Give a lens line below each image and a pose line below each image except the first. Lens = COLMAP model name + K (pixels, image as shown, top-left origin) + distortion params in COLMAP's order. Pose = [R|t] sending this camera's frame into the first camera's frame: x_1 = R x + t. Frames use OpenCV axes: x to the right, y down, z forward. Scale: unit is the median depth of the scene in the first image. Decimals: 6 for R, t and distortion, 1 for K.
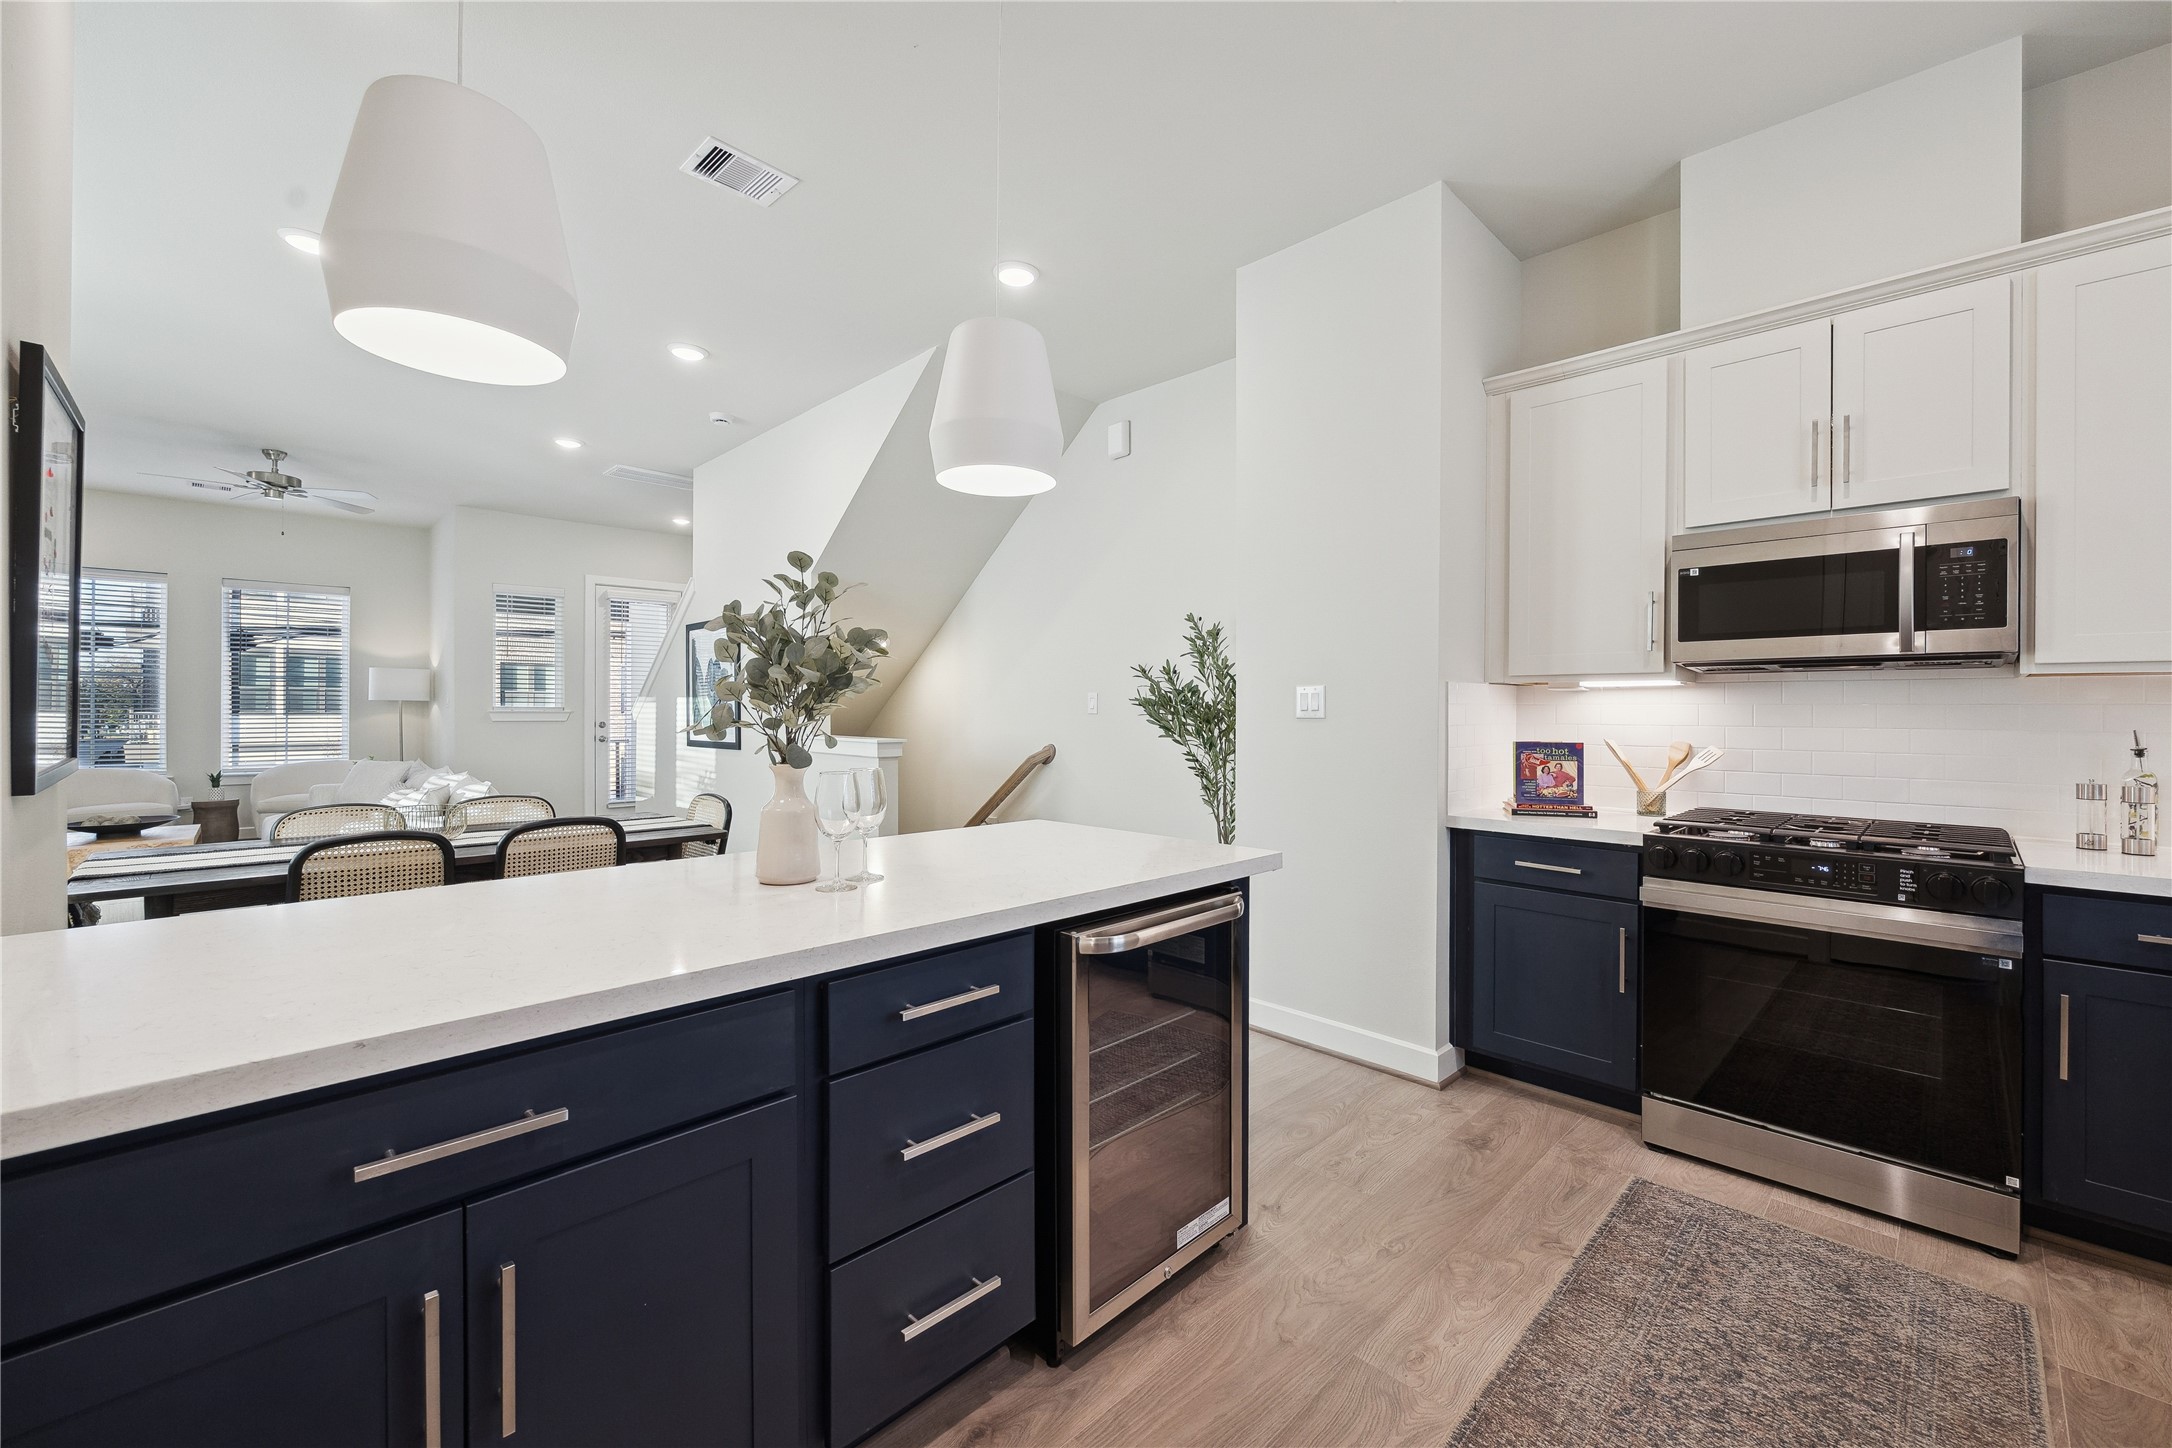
lens RADIAL K [[851.2, 0, 1075.3], [0, 851.2, 703.1], [0, 0, 1]] dist [-0.000672, 0.000683]
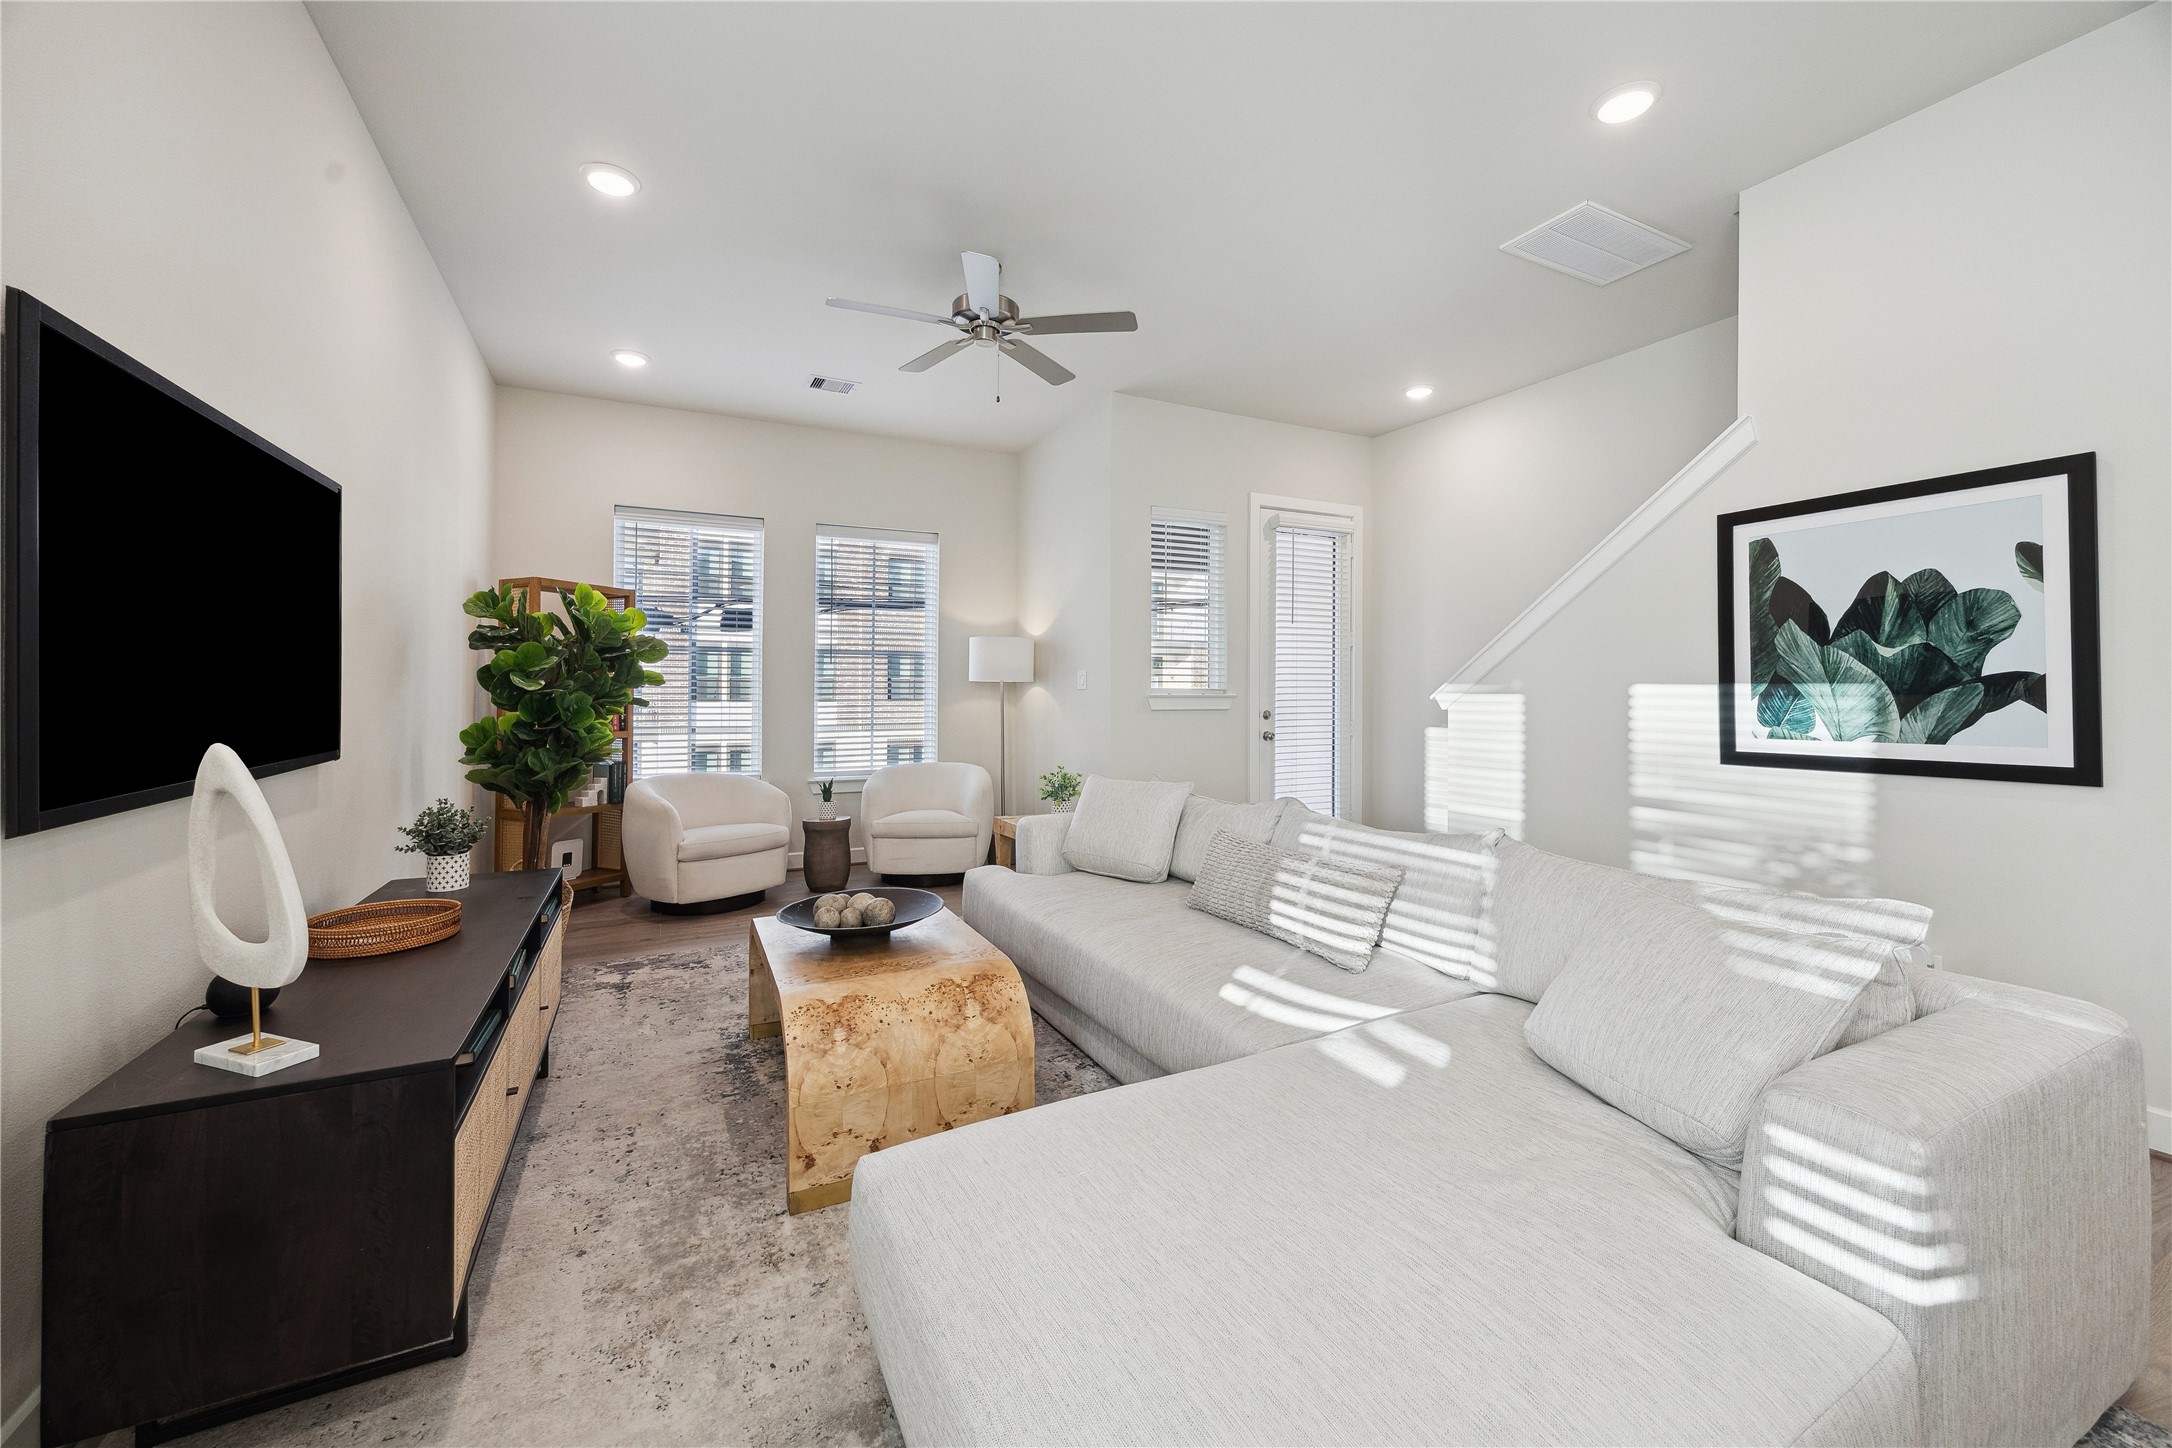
lens RADIAL K [[851.2, 0, 1074.5], [0, 851.2, 668.9], [0, 0, 1]] dist [-0.000672, 0.000683]
pose [[0.942312, -0.013635, -0.334457, -0.548951], [0.006122, 0.999705, -0.023509, 0.004431], [0.334679, 0.020105, 0.942118, 0.370888]]
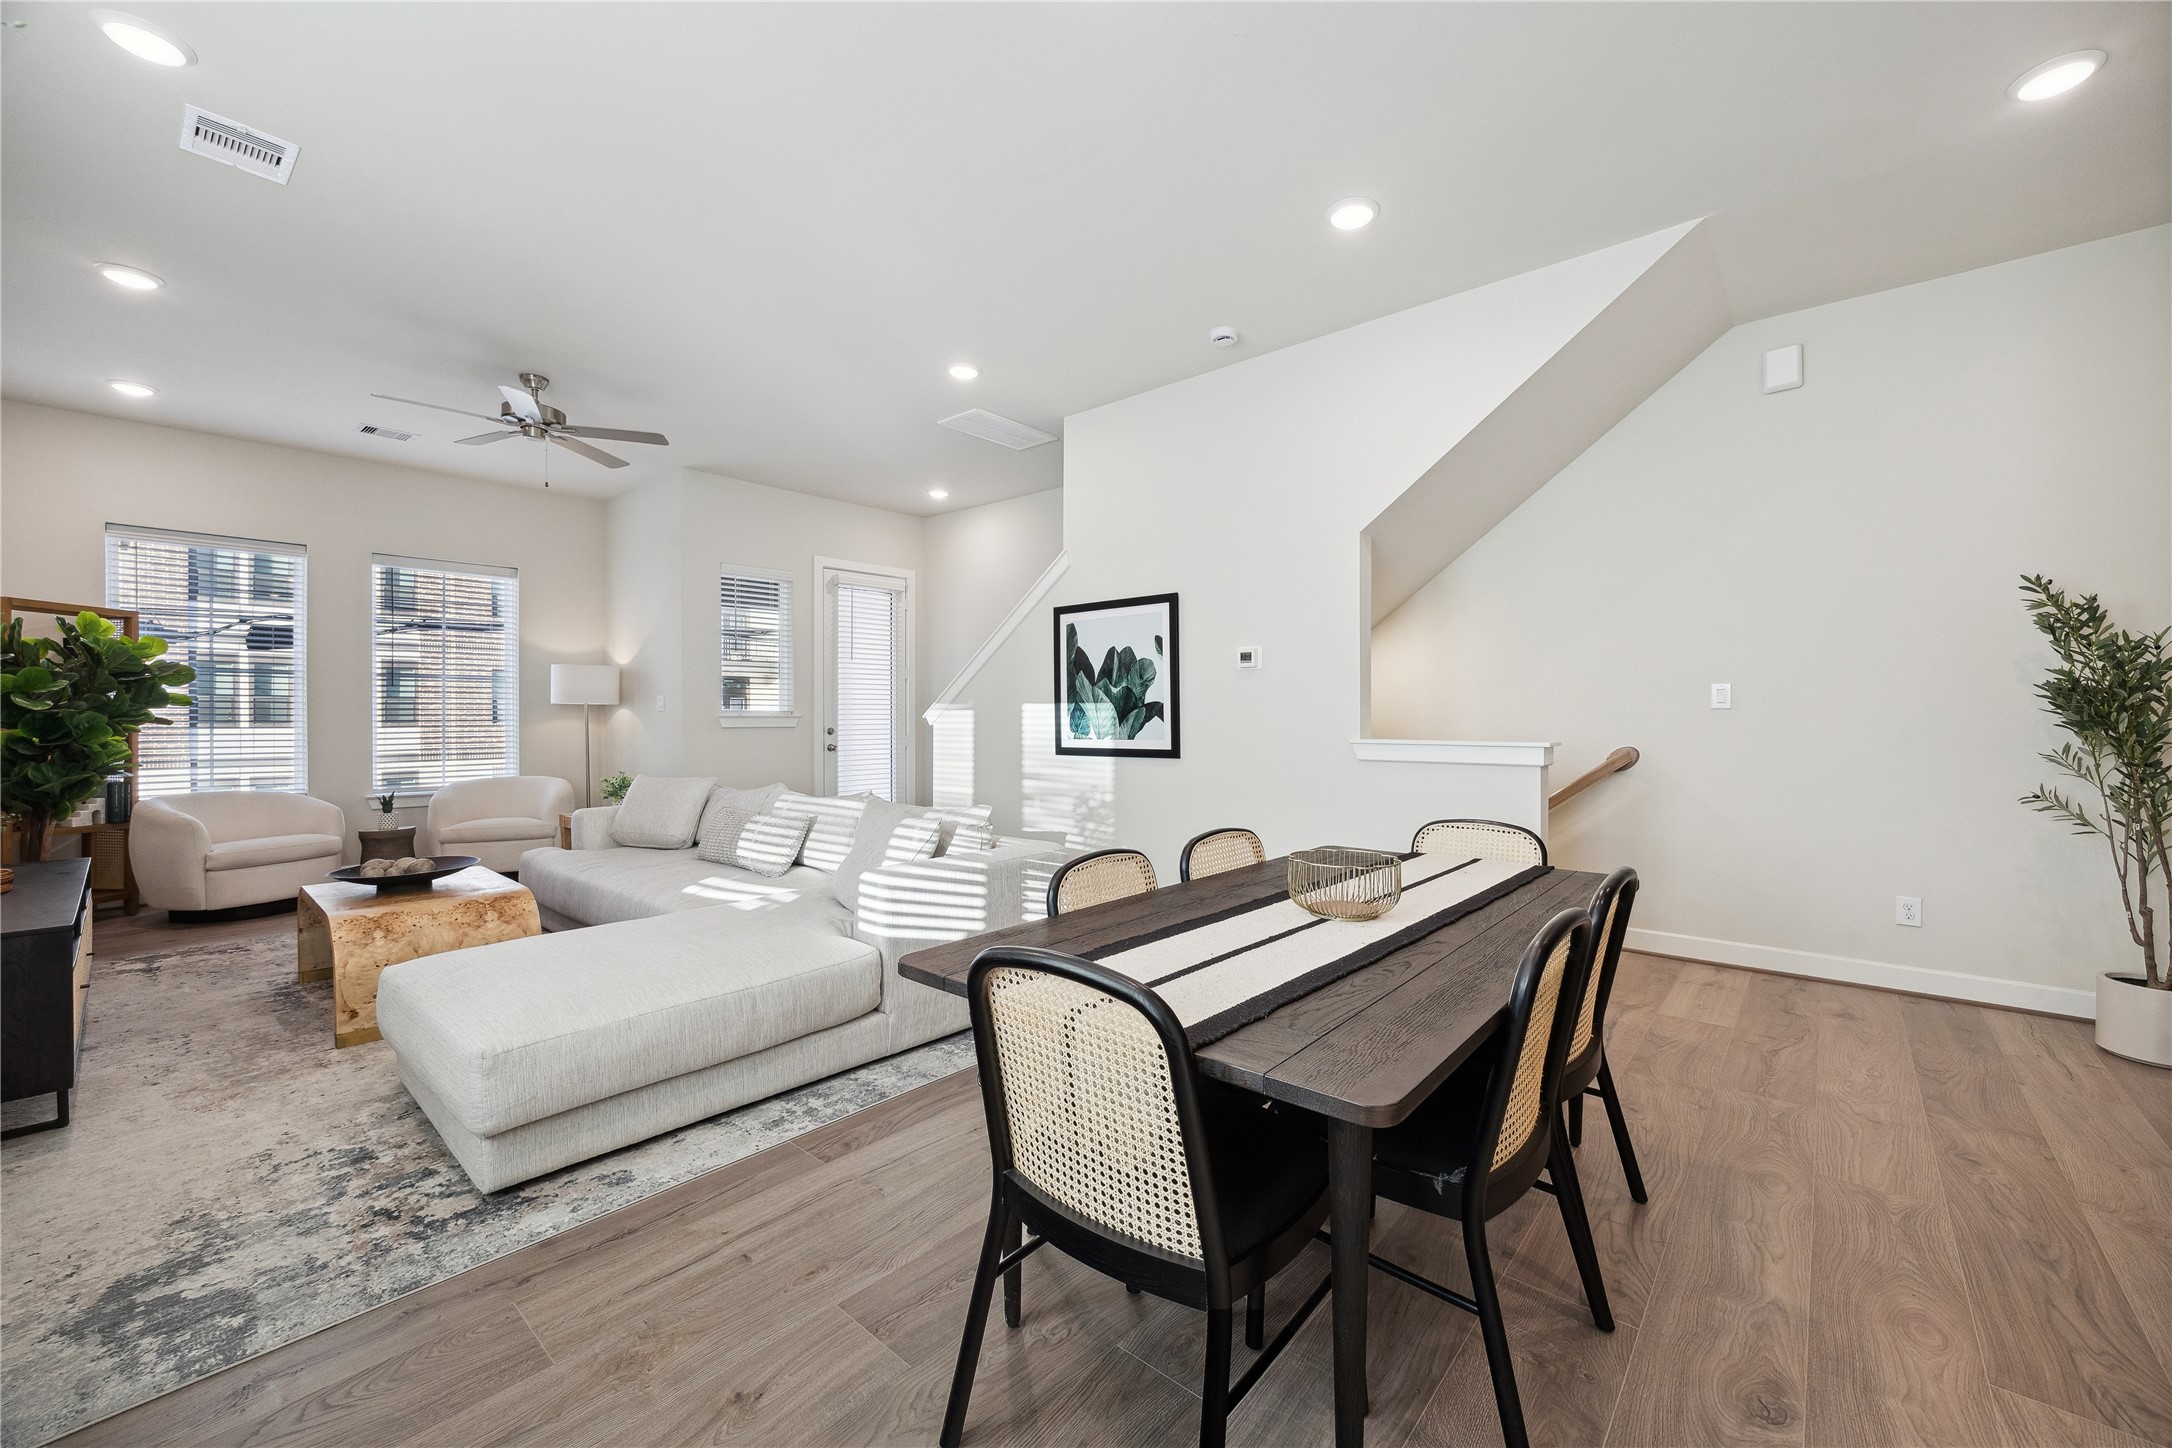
lens RADIAL K [[851.2, 0, 1148.0], [0, 851.2, 715.0], [0, 0, 1]] dist [-0.000672, 0.000683]
pose [[0.996141, -0.005449, 0.087598, -0.363608], [0.004984, 0.999972, 0.005523, 0.006762], [-0.087626, -0.005065, 0.996141, 0.145457]]
